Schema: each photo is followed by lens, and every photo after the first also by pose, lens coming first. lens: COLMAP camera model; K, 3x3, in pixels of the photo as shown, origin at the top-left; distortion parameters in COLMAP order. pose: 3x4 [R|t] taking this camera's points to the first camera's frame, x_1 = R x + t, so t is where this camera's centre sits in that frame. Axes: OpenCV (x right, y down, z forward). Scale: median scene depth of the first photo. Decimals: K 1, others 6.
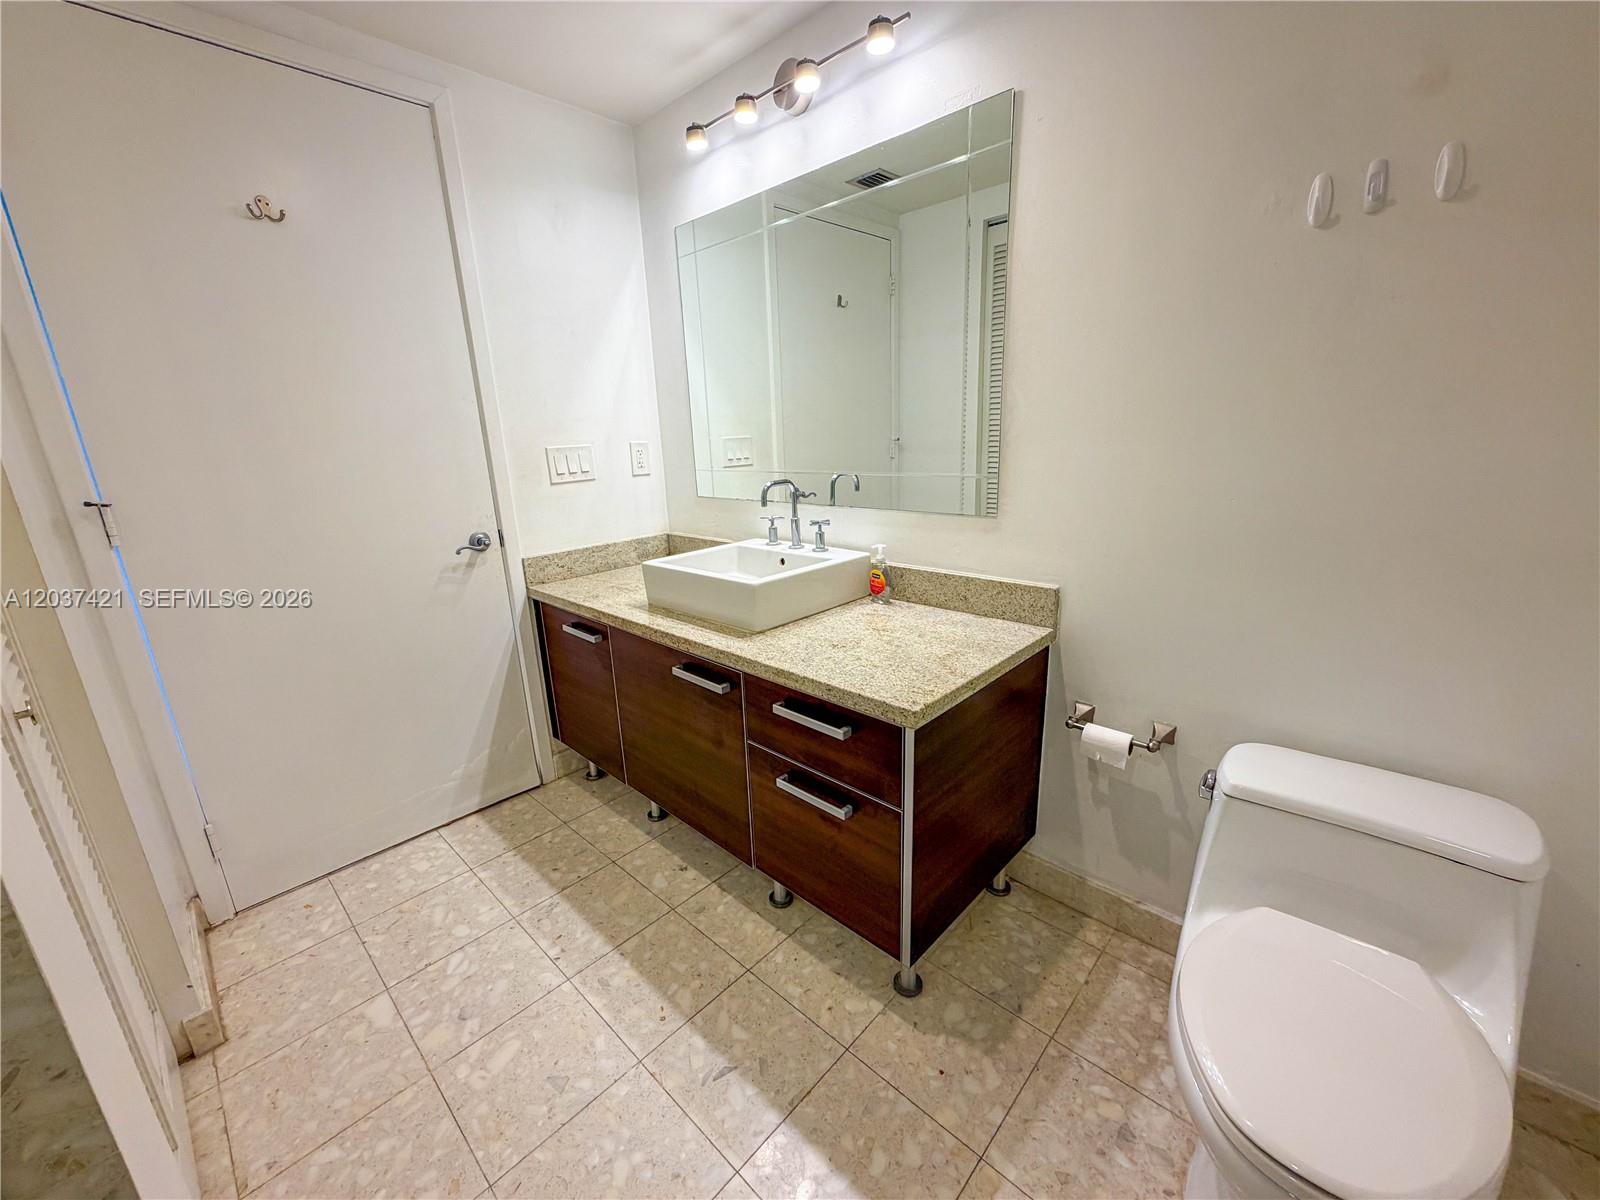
lens RADIAL K [[638.2, 0, 797.0], [0, 638.2, 594.0], [0, 0, 1]] dist [0.001421, -0.000359]
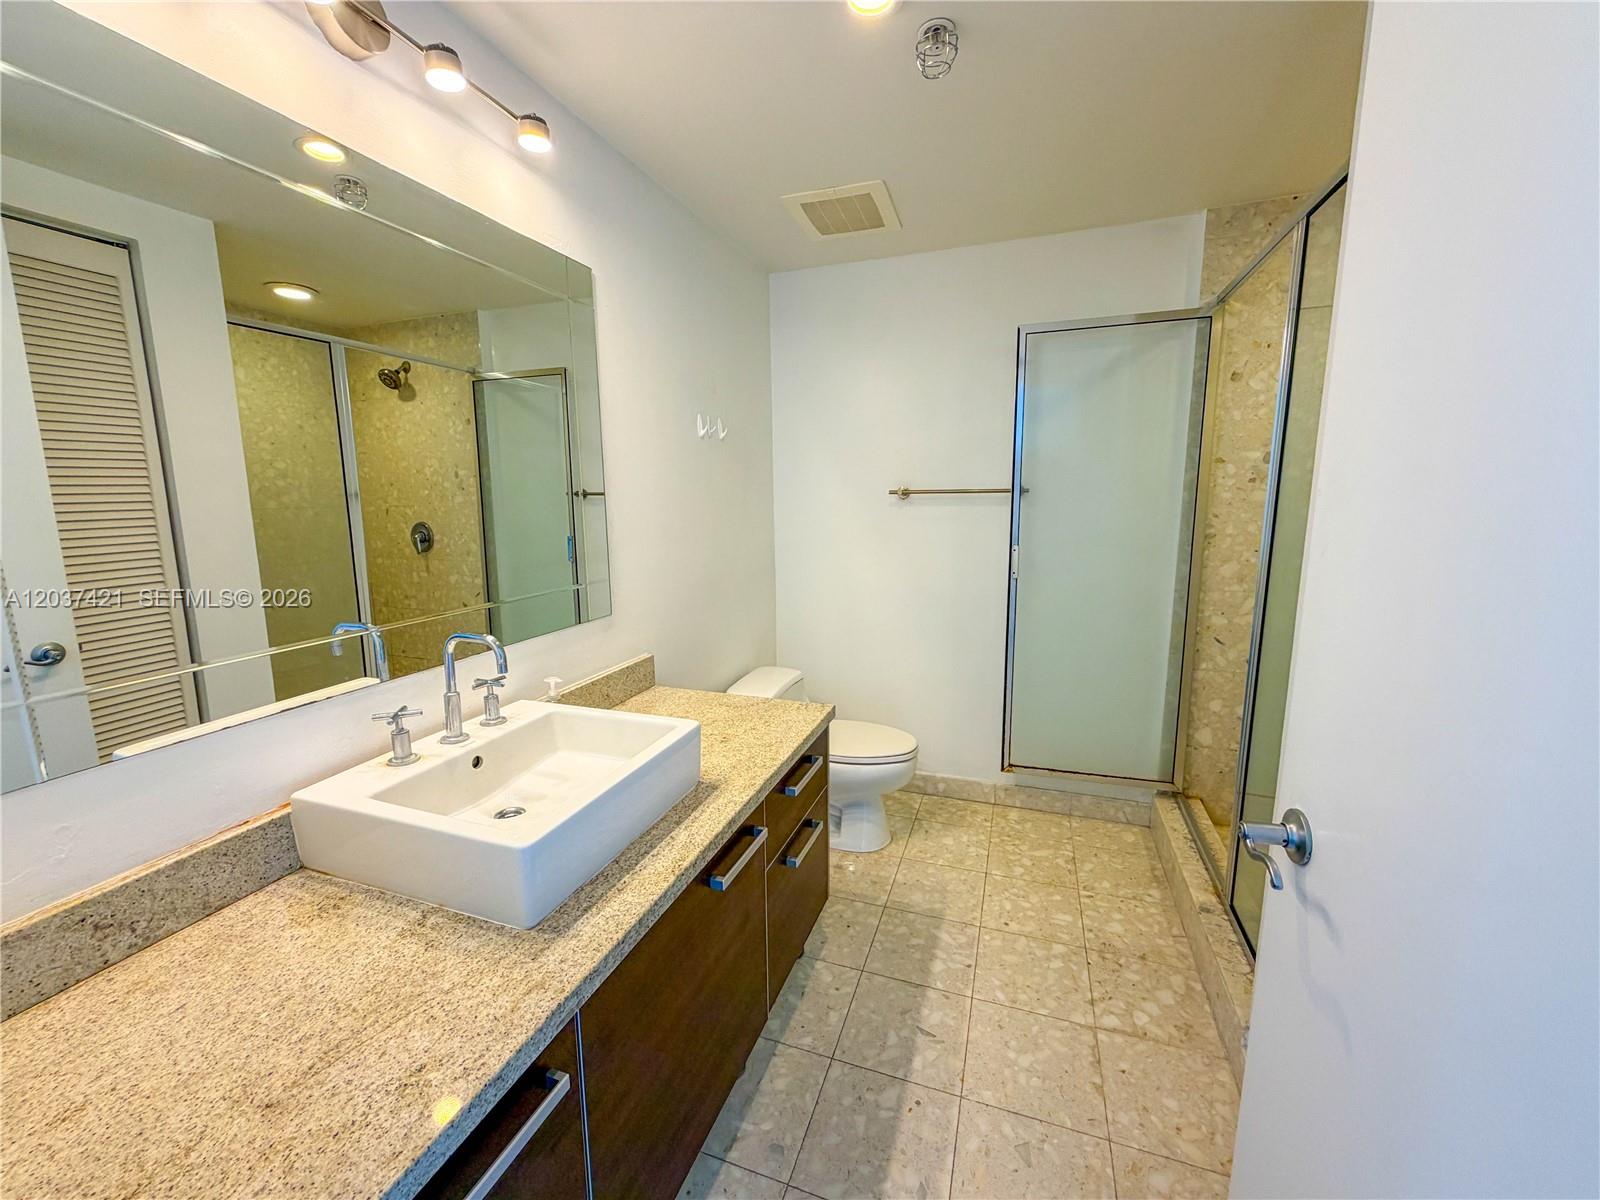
lens RADIAL K [[638.2, 0, 795.4], [0, 638.2, 601.8], [0, 0, 1]] dist [0.001421, -0.000359]
pose [[-0.400470, -0.108044, 0.909918, -0.952839], [0.260300, 0.938699, 0.226025, -0.353045], [-0.878560, 0.327368, -0.347797, 1.245467]]
